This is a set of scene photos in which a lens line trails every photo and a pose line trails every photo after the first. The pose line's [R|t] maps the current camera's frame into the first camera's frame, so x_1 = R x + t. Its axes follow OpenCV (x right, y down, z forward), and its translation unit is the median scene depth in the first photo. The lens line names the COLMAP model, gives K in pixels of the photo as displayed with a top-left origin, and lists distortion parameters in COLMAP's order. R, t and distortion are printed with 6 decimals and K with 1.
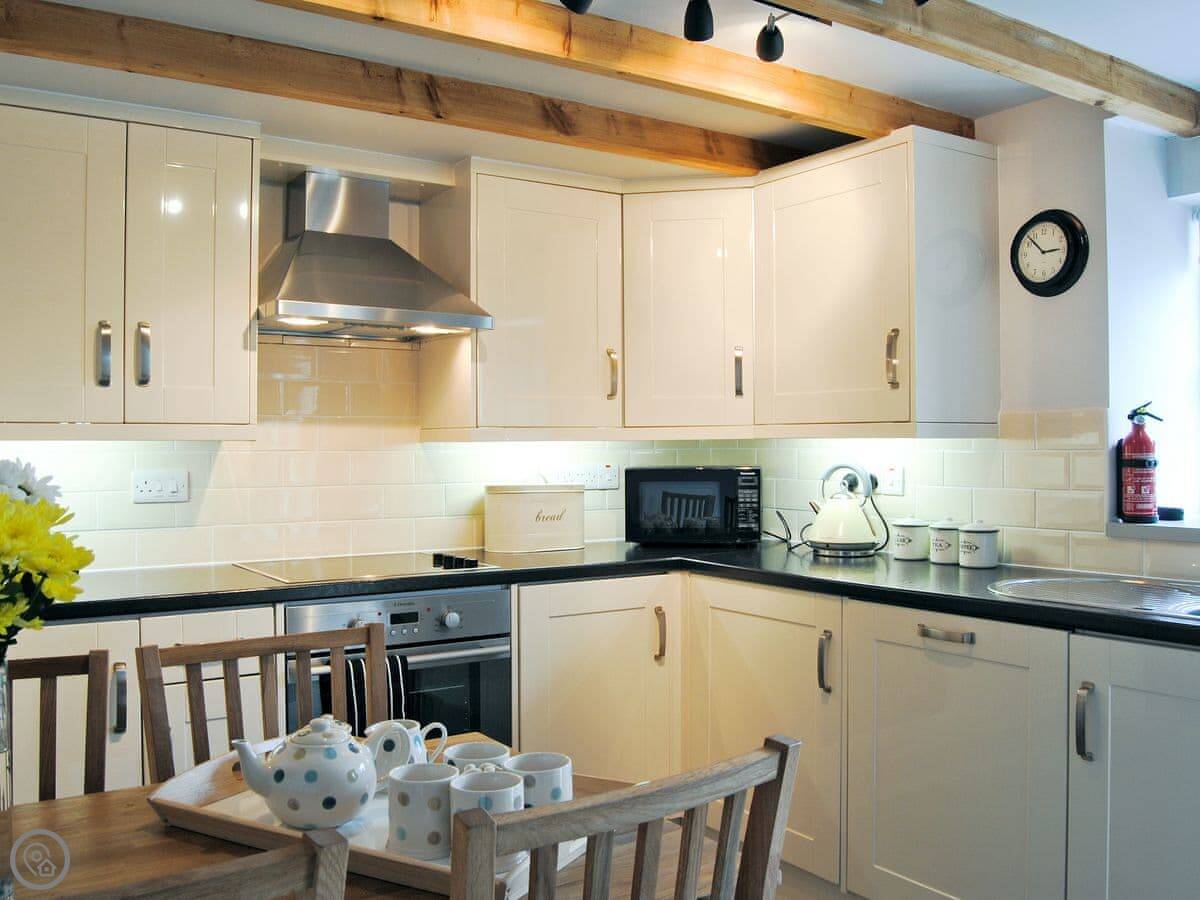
lens RADIAL K [[1080.7, 0, 600.0], [0, 1080.7, 450.0], [0, 0, 1]] dist [-0.096597, 0.013871]
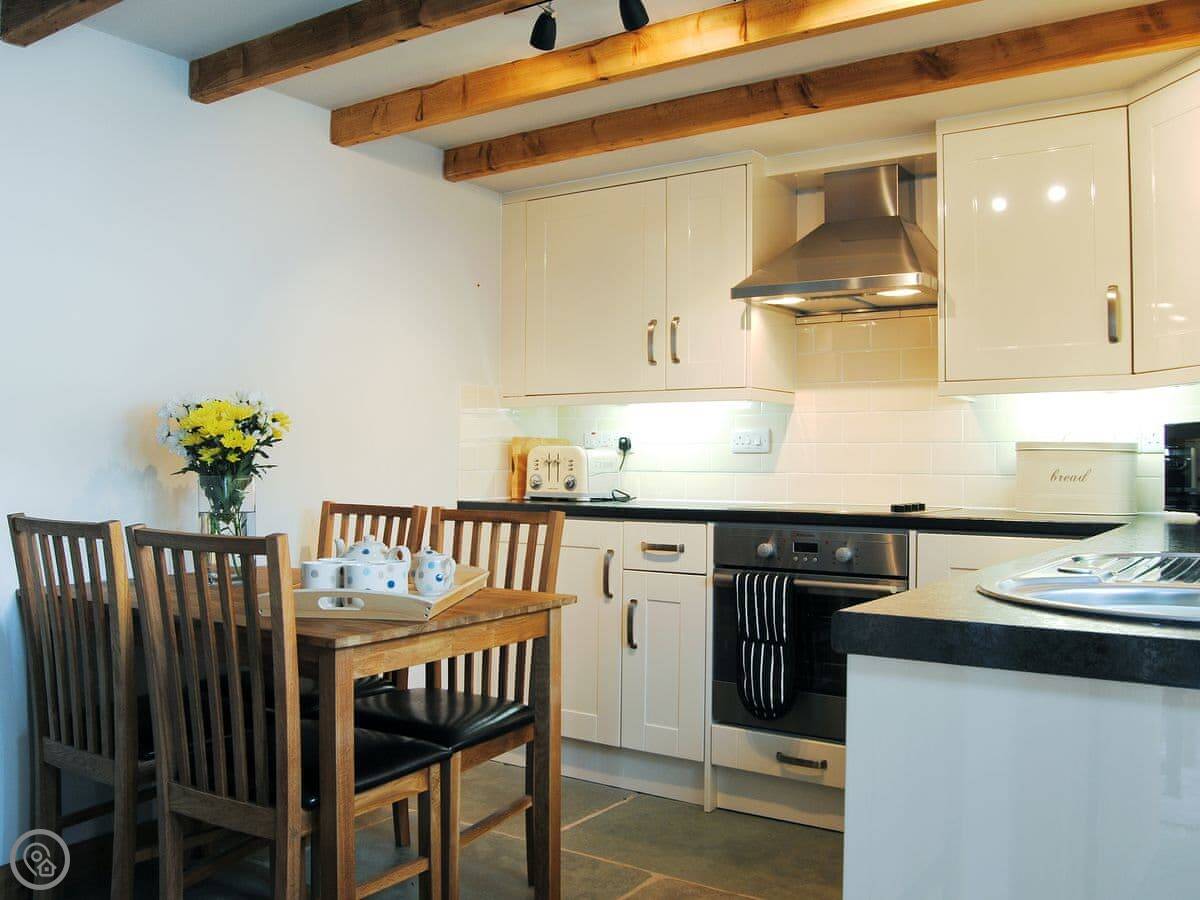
lens RADIAL K [[1080.7, 0, 600.0], [0, 1080.7, 450.0], [0, 0, 1]] dist [-0.096597, 0.013871]
pose [[0.358415, -0.007248, -0.933534, 0.779865], [-0.010185, 0.999880, -0.011674, 0.064994], [0.933507, 0.013692, 0.358298, 0.364568]]
